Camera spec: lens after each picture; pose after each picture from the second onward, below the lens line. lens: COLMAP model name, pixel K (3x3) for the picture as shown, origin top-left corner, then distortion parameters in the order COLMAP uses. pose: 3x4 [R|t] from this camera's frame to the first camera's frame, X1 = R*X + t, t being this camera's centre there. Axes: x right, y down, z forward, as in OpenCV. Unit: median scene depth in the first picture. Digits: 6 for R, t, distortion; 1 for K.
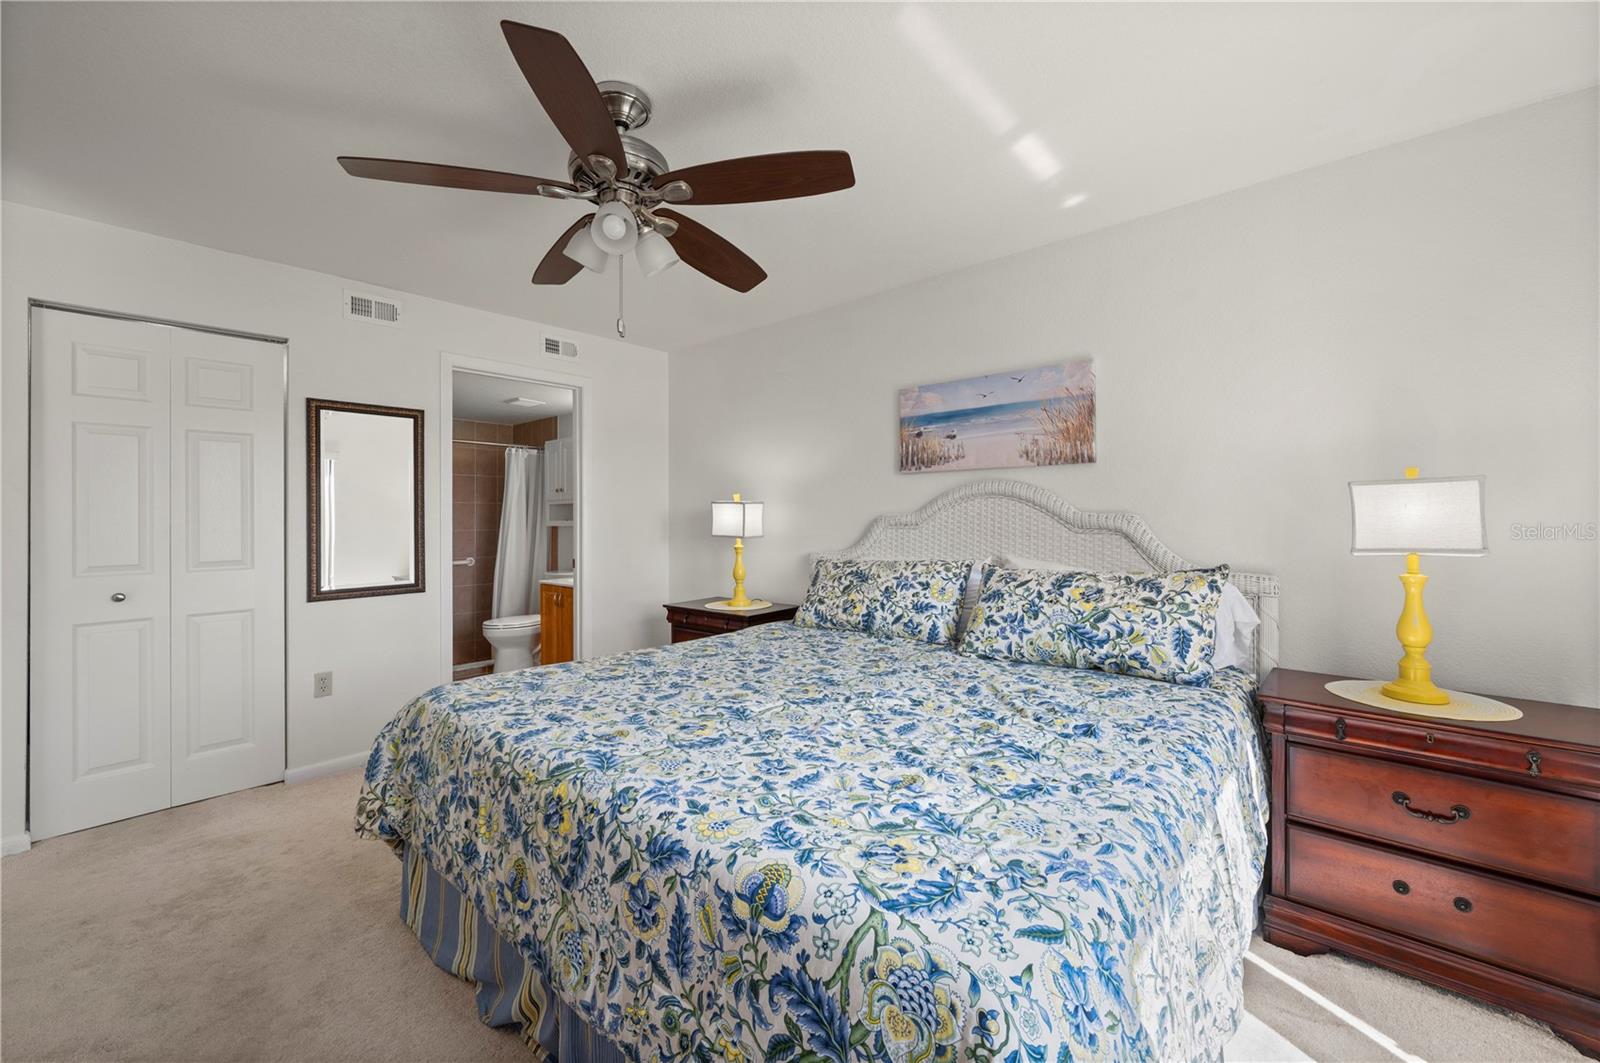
lens RADIAL K [[638.5, 0, 792.0], [0, 638.5, 516.0], [0, 0, 1]] dist [-0.000463, -0.000106]
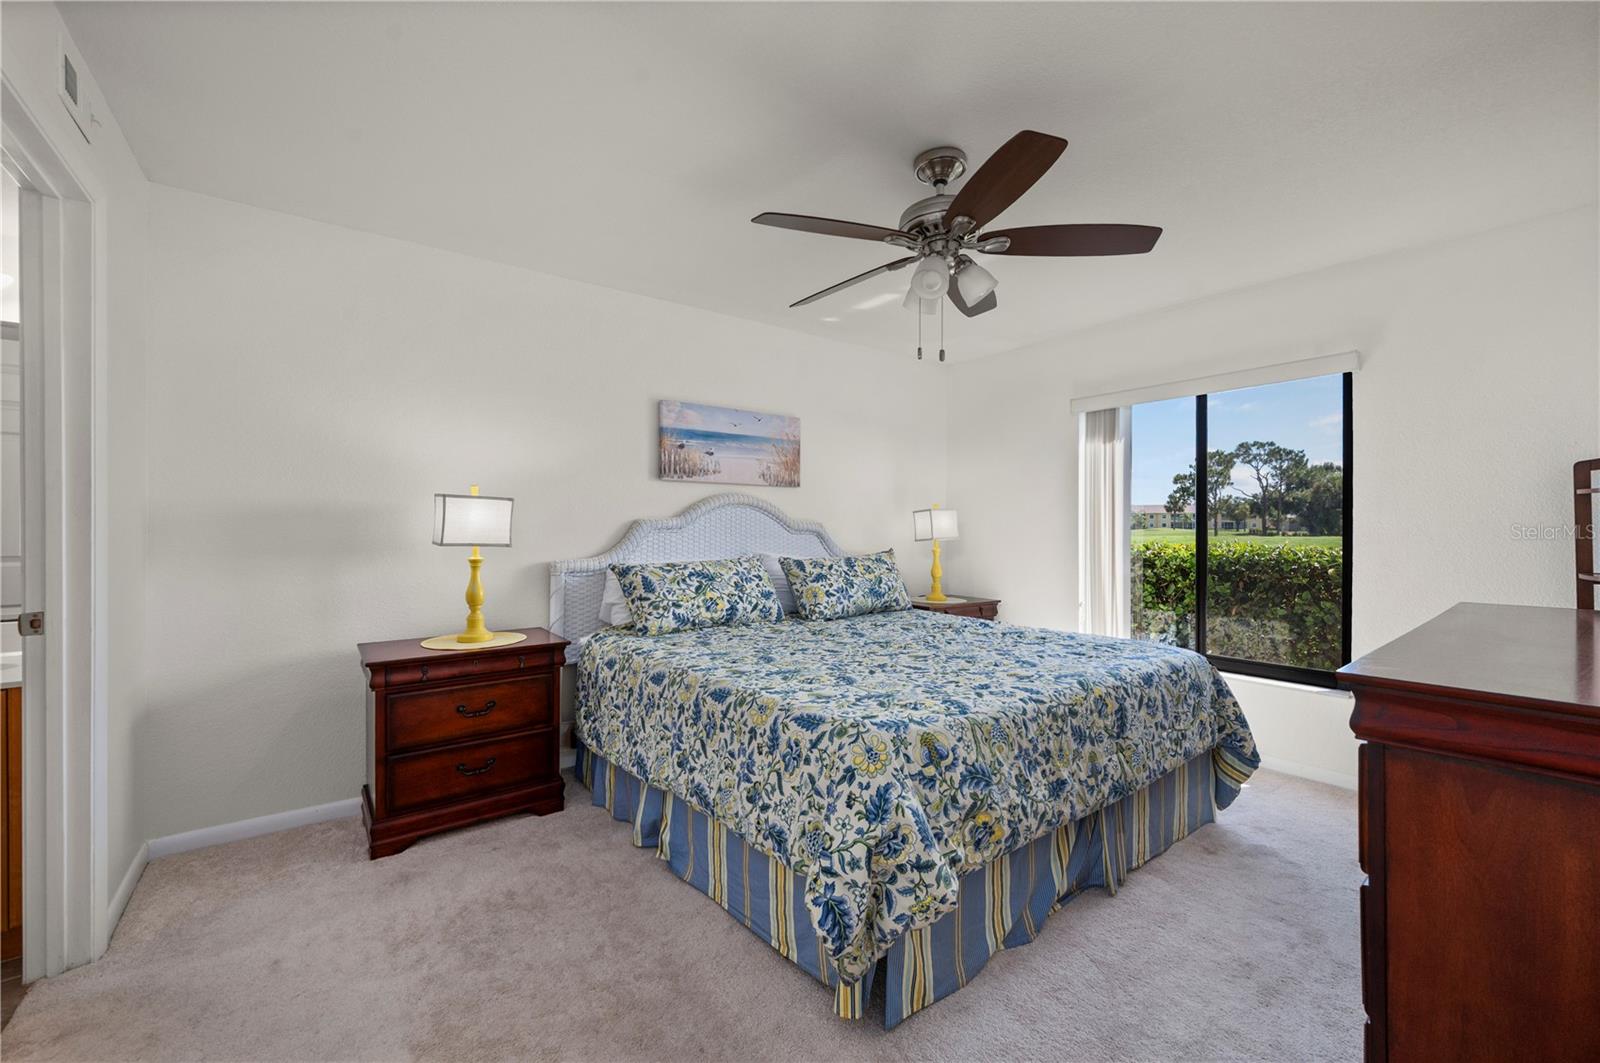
lens RADIAL K [[642.7, 0, 797.9], [0, 642.7, 528.2], [0, 0, 1]] dist [-0.000814, -0.000170]
pose [[0.190196, 0.004530, 0.981736, -0.972317], [-0.008096, 0.999963, -0.003046, 0.017376], [-0.981713, -0.007369, 0.190225, 0.680677]]
